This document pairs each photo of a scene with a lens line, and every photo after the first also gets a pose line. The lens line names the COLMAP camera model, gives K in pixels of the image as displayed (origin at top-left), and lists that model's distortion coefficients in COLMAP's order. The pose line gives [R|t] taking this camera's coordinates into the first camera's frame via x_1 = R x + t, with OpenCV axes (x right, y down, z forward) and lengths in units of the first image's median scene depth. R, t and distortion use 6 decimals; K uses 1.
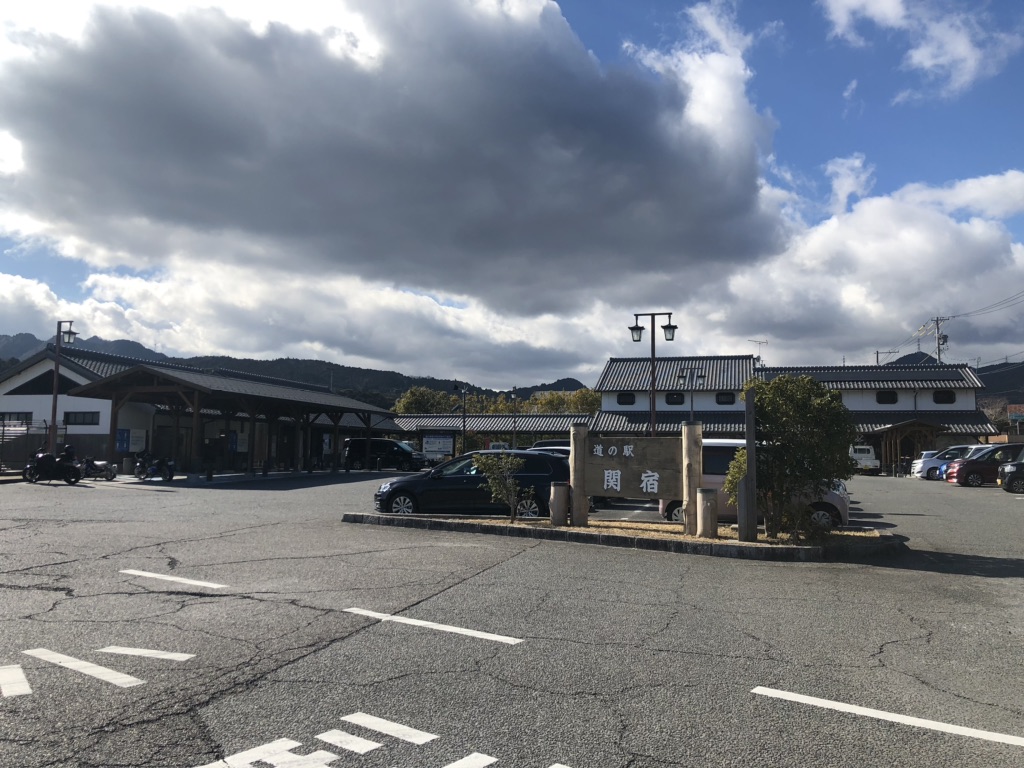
lens RADIAL K [[798.0, 0, 509.3], [0, 798.0, 378.8], [0, 0, 1]] dist [0.056267, -0.046156]
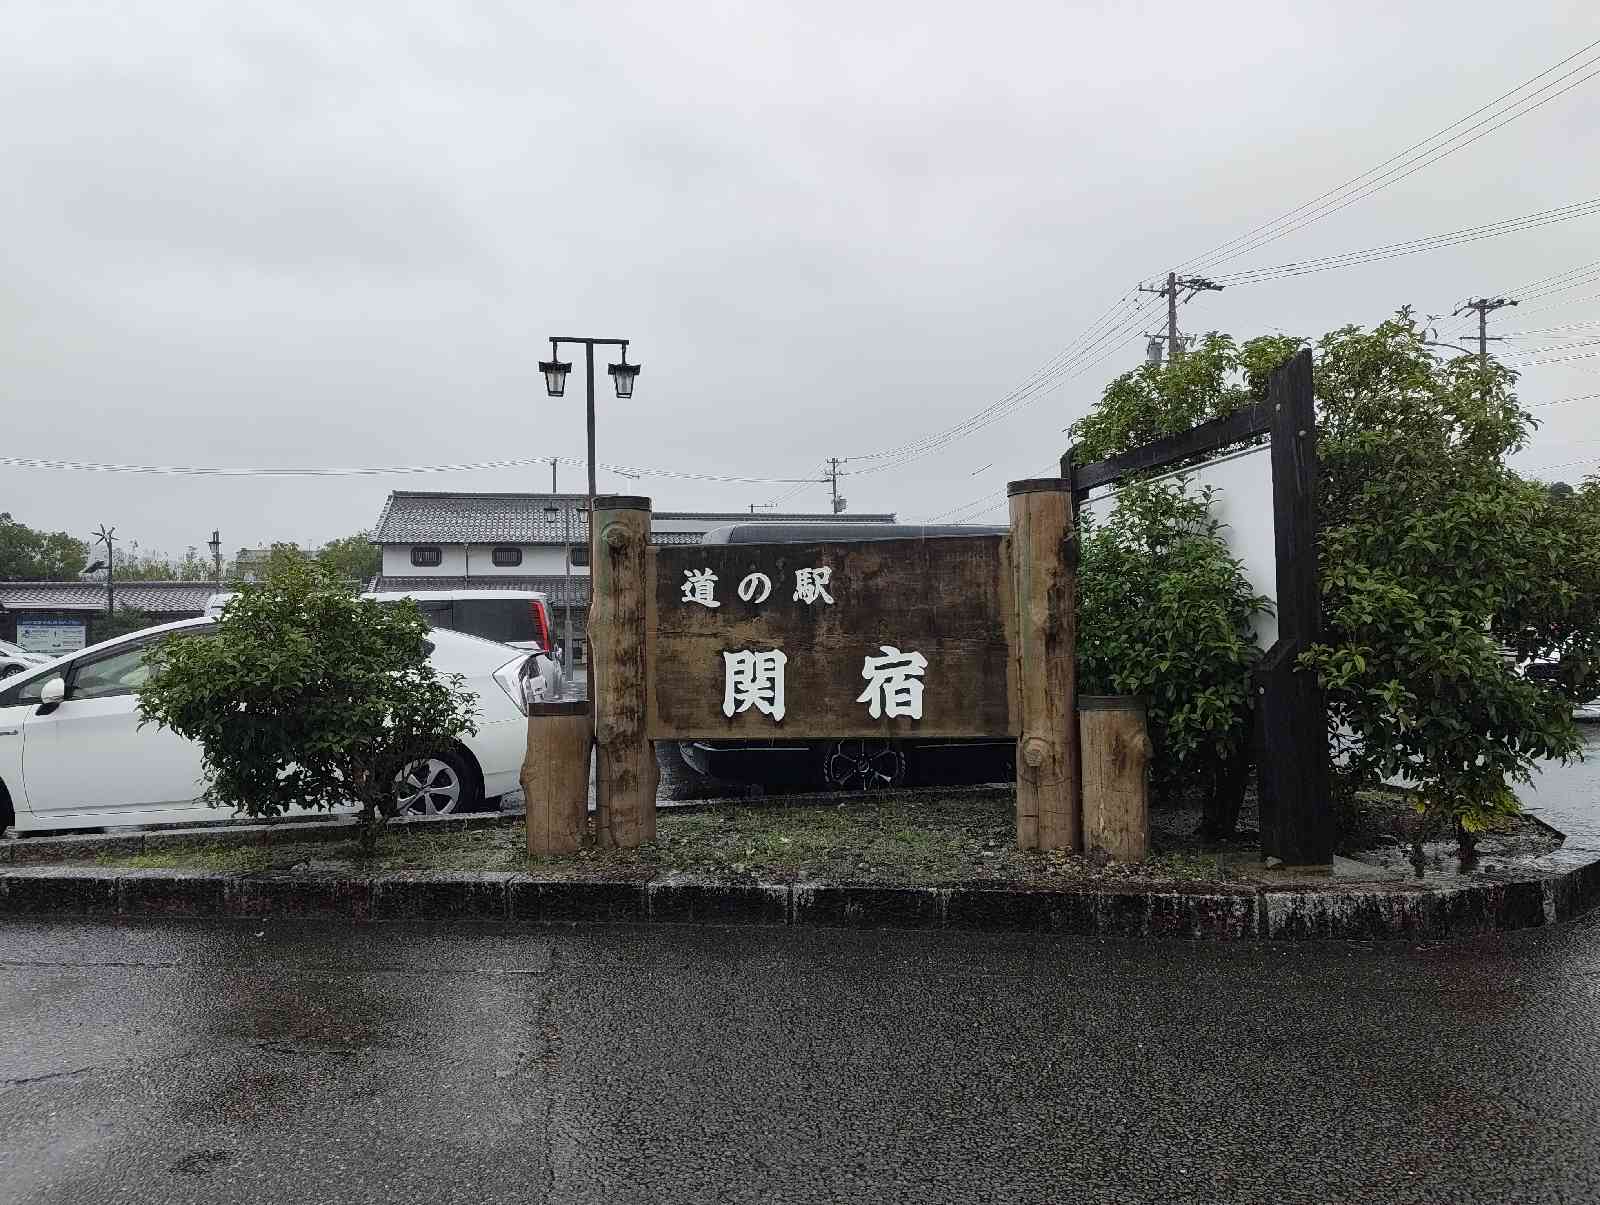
lens RADIAL K [[1109.0, 0, 800.7], [0, 1109.0, 606.6], [0, 0, 1]] dist [0.019789, -0.003713]
pose [[0.877120, -0.012873, 0.480099, -0.030884], [-0.014145, 0.998515, 0.052614, 0.042055], [-0.480063, -0.052940, 0.875635, 0.350862]]
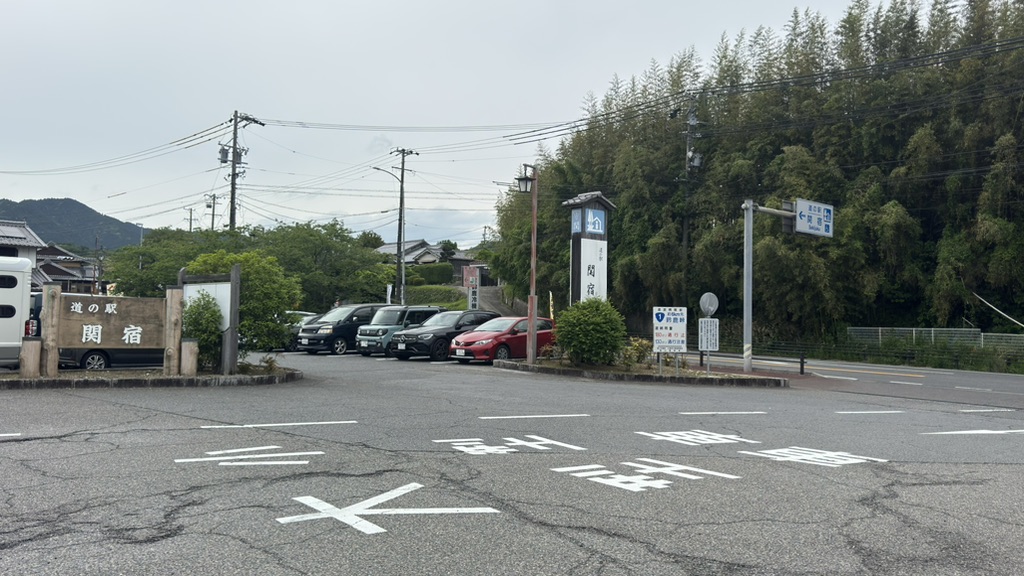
lens RADIAL K [[809.4, 0, 526.9], [0, 809.4, 292.0], [0, 0, 1]] dist [0.092148, -0.166633]
pose [[0.391351, 0.032421, 0.919670, -0.391773], [-0.097663, 0.995199, 0.006476, -0.000293], [-0.915045, -0.092352, 0.392638, -0.009845]]
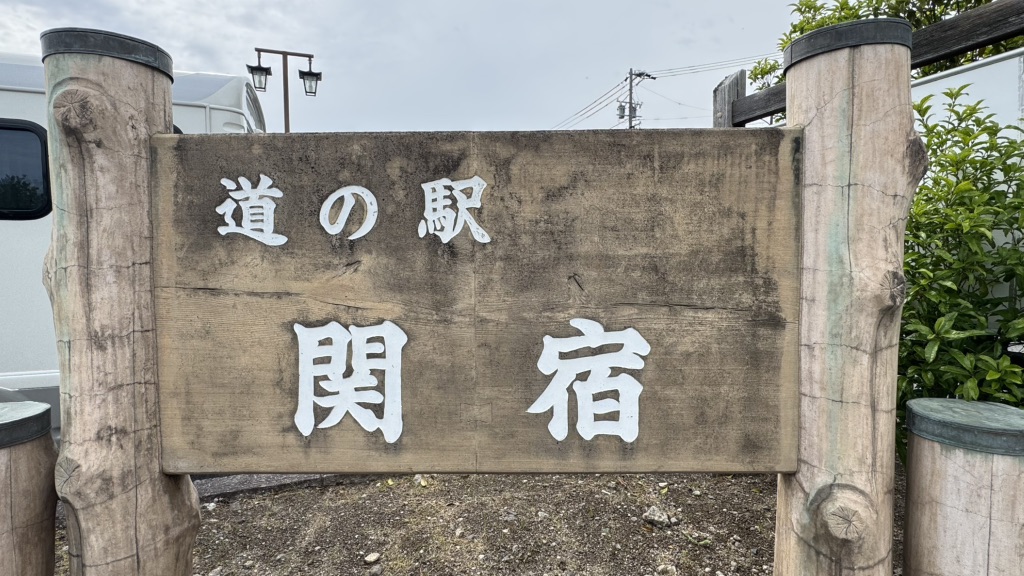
lens RADIAL K [[540.4, 0, 512.1], [0, 540.4, 287.9], [0, 0, 1]] dist [-0.016561, -0.000464]
pose [[0.797836, -0.048661, 0.600908, 0.048974], [-0.040426, 0.990176, 0.133859, 0.050038], [-0.601518, -0.131090, 0.788030, 0.496309]]
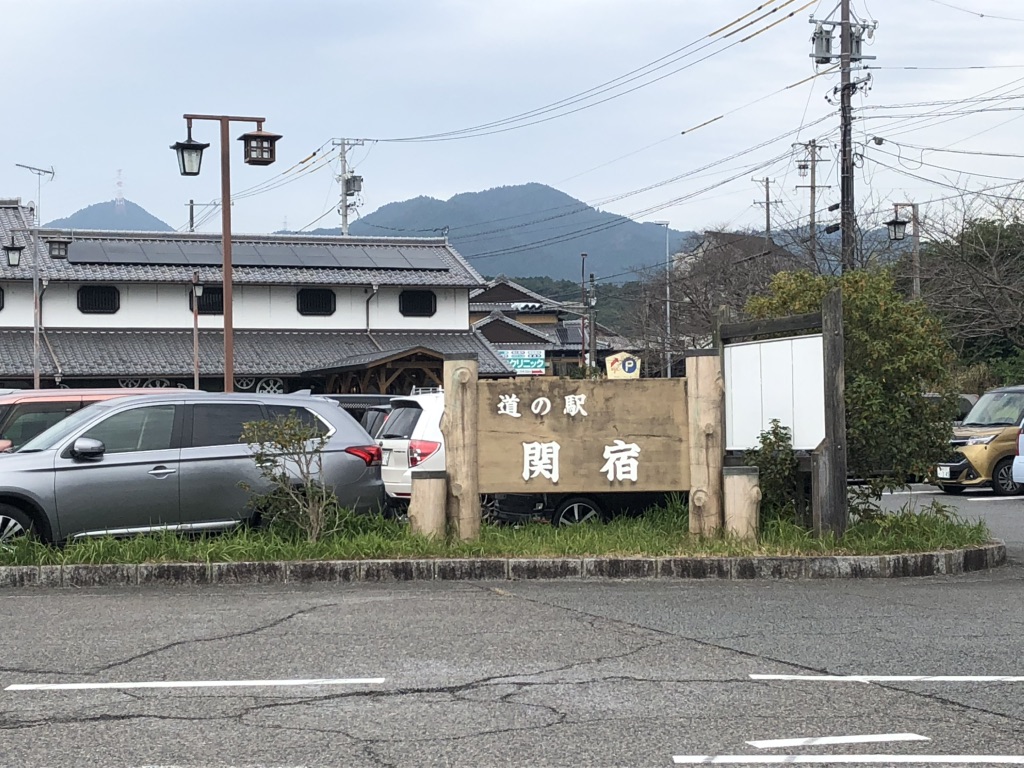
lens RADIAL K [[1944.7, 0, 489.1], [0, 1944.7, 381.9], [0, 0, 1]] dist [0.085839, 0.000000]
pose [[0.807656, -0.008566, 0.589592, -0.360773], [-0.030882, 0.997908, 0.056802, 0.002069], [-0.588845, -0.064085, 0.805702, 0.000144]]
